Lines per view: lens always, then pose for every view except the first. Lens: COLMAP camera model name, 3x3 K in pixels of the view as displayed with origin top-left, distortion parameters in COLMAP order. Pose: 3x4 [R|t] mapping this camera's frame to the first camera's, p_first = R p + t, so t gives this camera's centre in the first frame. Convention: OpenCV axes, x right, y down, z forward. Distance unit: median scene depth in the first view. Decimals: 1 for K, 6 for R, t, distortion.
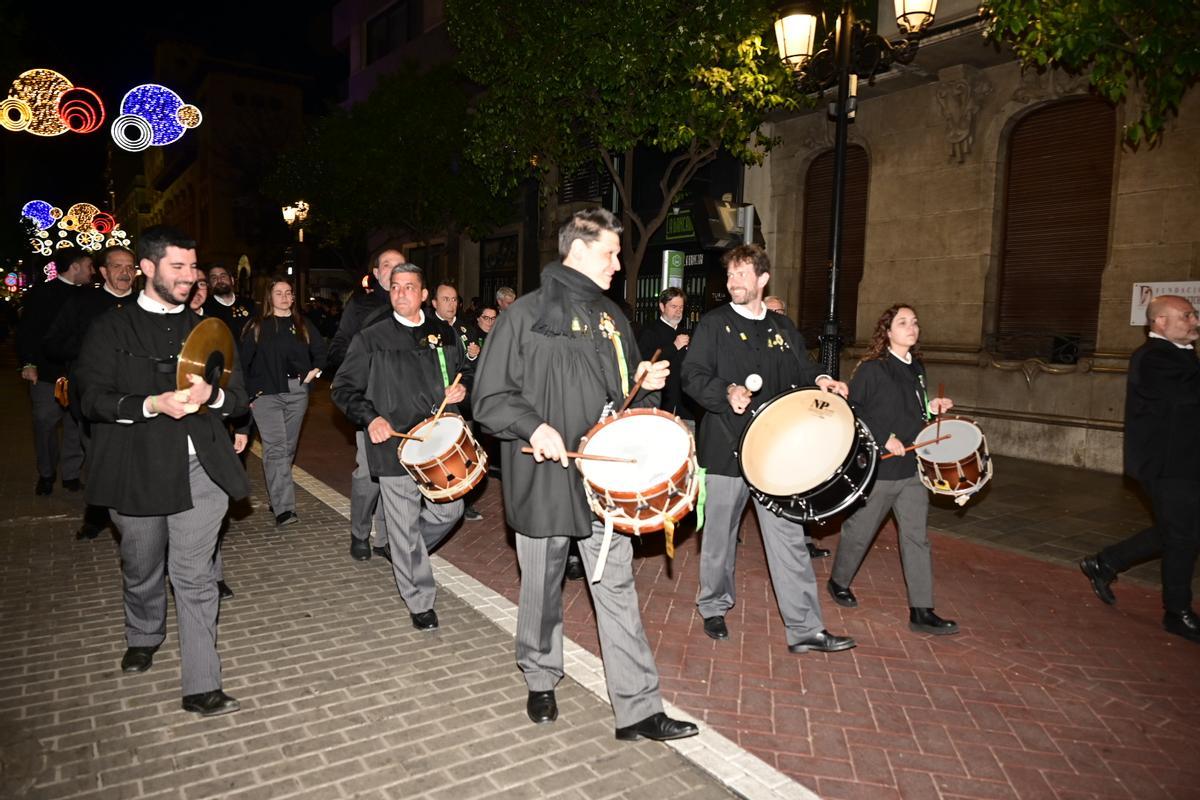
lens RADIAL K [[779.8, 0, 600.1], [0, 779.8, 386.2], [0, 0, 1]] dist [0.005440, -0.000334]
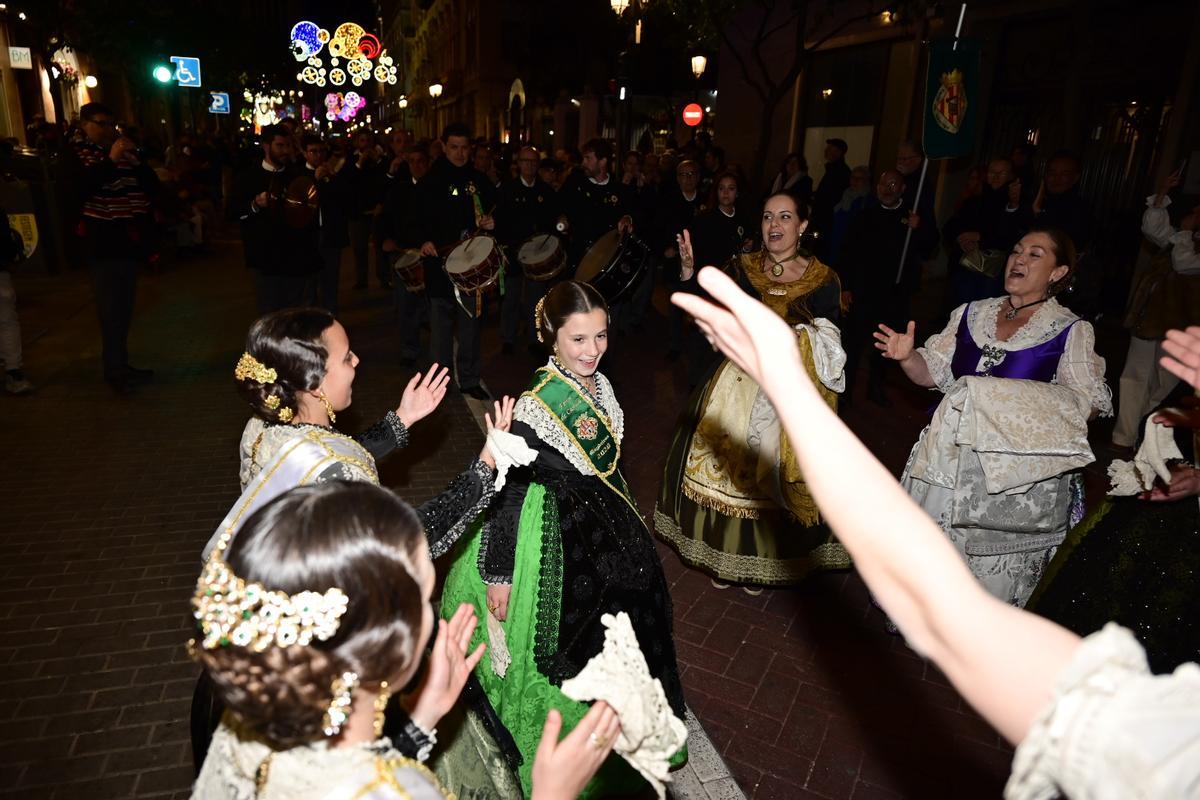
lens RADIAL K [[779.8, 0, 600.1], [0, 779.8, 386.2], [0, 0, 1]] dist [0.005440, -0.000334]
pose [[0.955271, 0.093534, -0.280551, -0.512073], [-0.034333, 0.977328, 0.208930, -0.127932], [0.293732, -0.189952, 0.936824, 0.893891]]
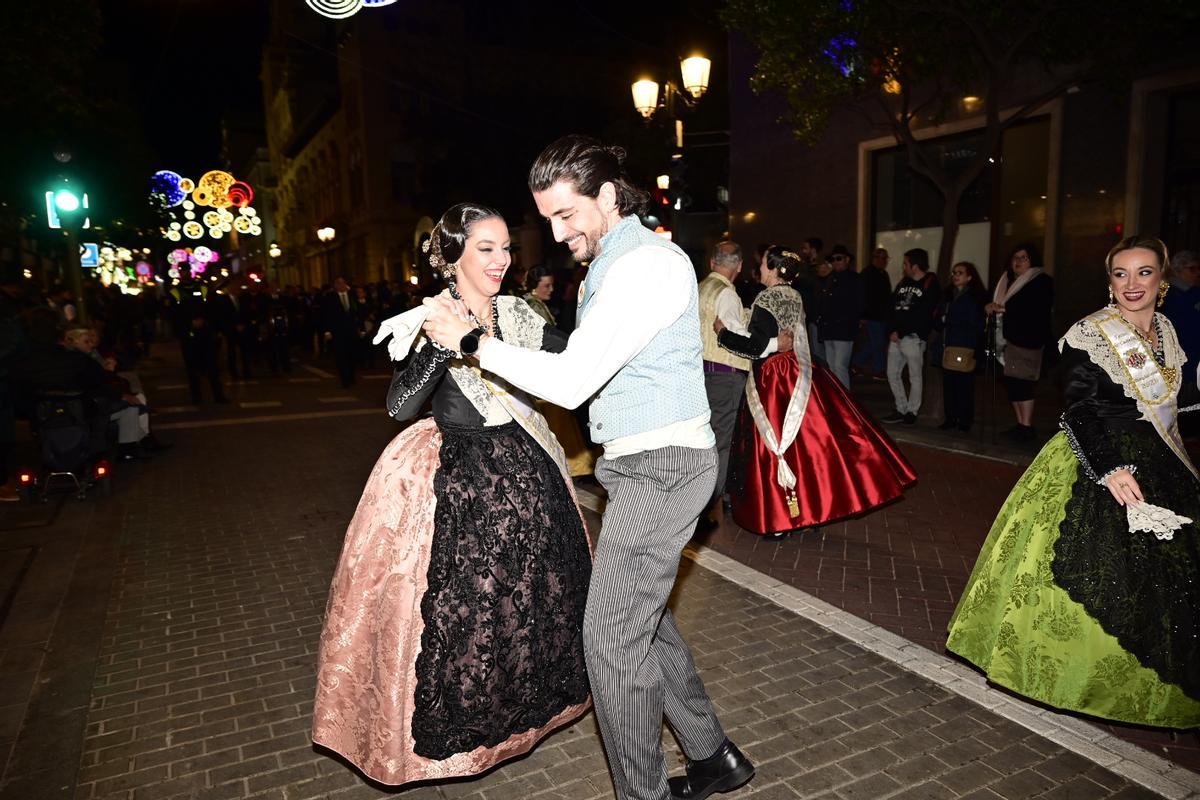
lens RADIAL K [[779.8, 0, 600.1], [0, 779.8, 386.2], [0, 0, 1]] dist [0.005440, -0.000334]
pose [[0.992647, -0.038850, -0.114644, -0.937905], [0.044126, 0.998063, 0.043844, -0.135869], [0.112719, -0.048580, 0.992439, 1.168392]]
